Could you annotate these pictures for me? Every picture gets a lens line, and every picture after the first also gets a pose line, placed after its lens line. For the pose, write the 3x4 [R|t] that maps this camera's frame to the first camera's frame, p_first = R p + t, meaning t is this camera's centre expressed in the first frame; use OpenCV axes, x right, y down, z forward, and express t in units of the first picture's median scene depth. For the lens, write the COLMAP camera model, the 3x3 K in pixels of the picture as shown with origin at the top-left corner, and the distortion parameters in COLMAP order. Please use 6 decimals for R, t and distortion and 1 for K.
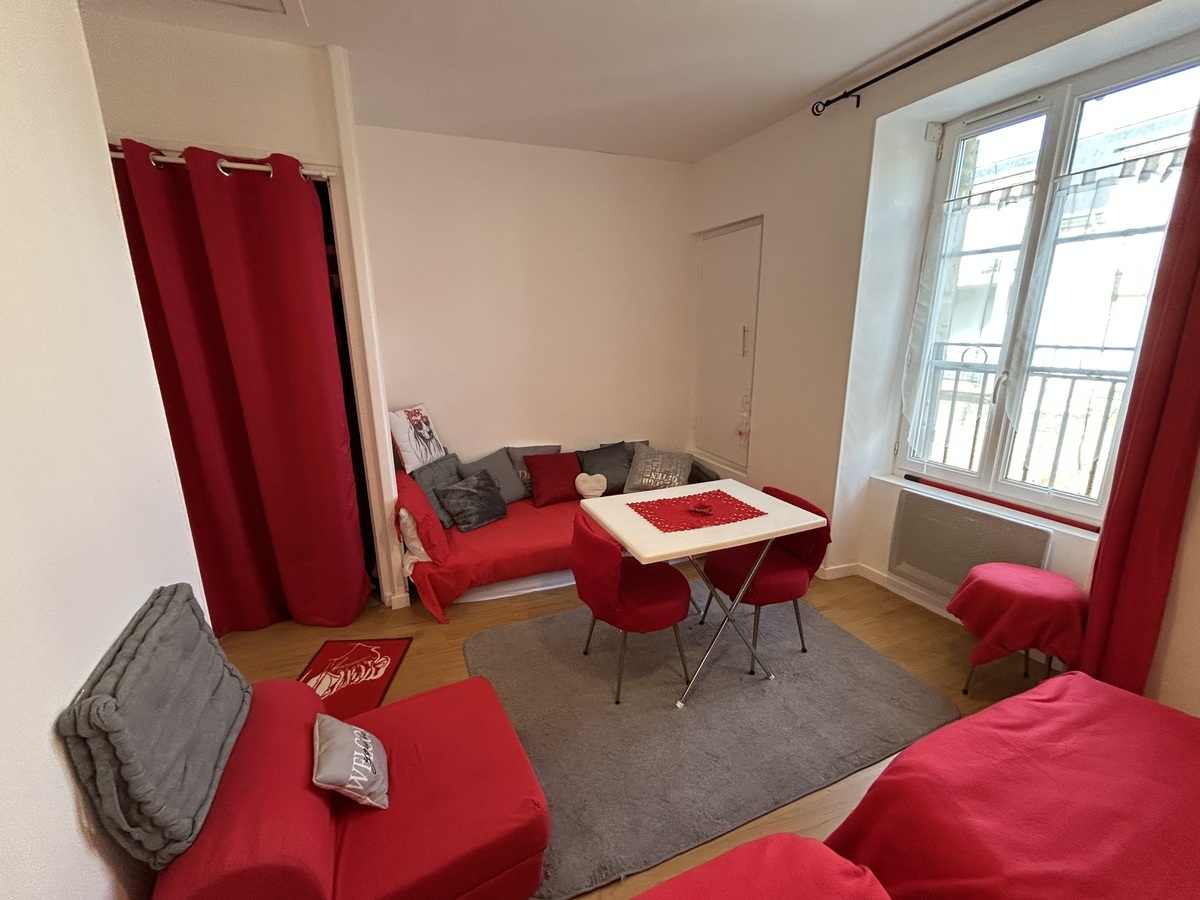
lens RADIAL K [[486.7, 0, 592.8], [0, 486.7, 447.8], [0, 0, 1]] dist [-0.000257, -0.000073]
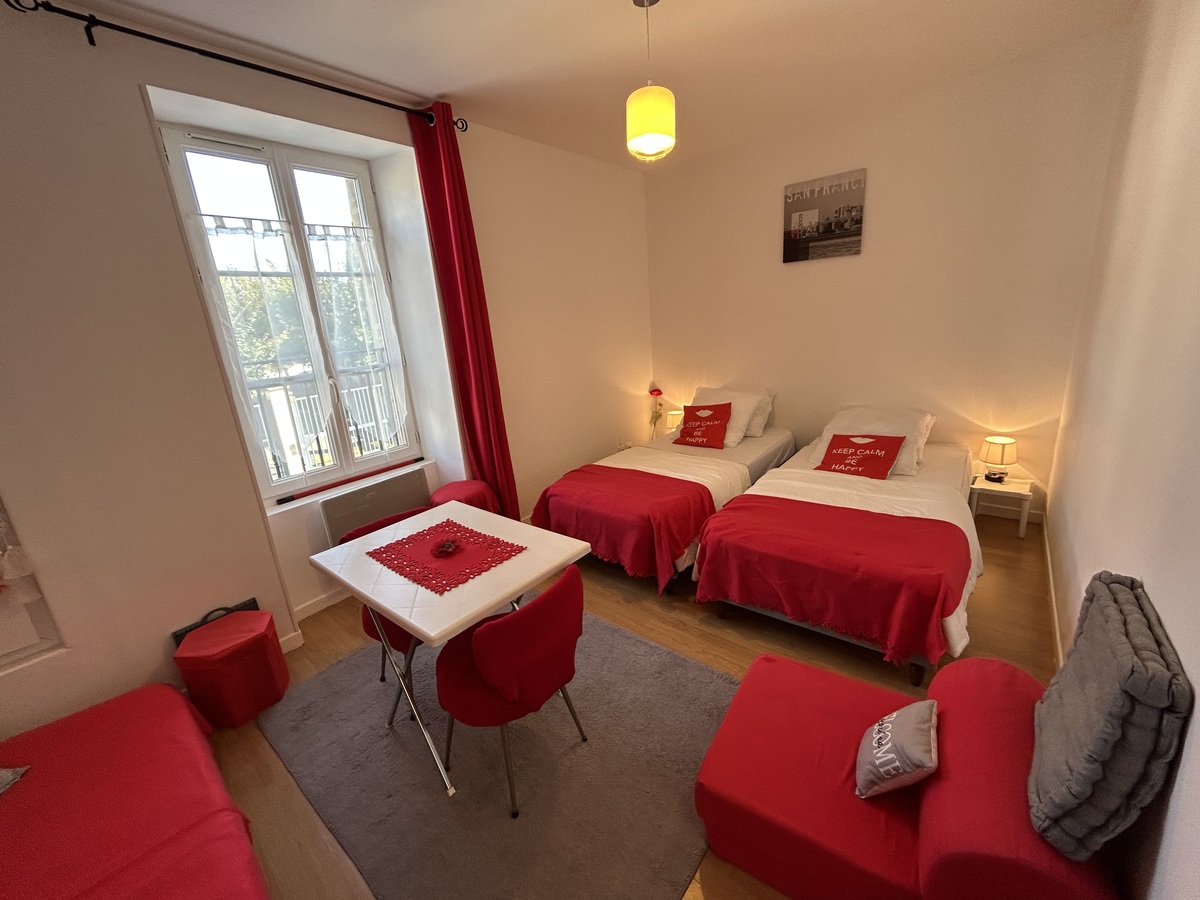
lens RADIAL K [[486.7, 0, 593.8], [0, 486.7, 445.9], [0, 0, 1]] dist [-0.000257, -0.000073]
pose [[-0.446430, -0.186266, 0.875217, -0.555611], [0.302558, 0.889065, 0.343542, -0.223145], [-0.842116, 0.418172, -0.340549, 0.942351]]
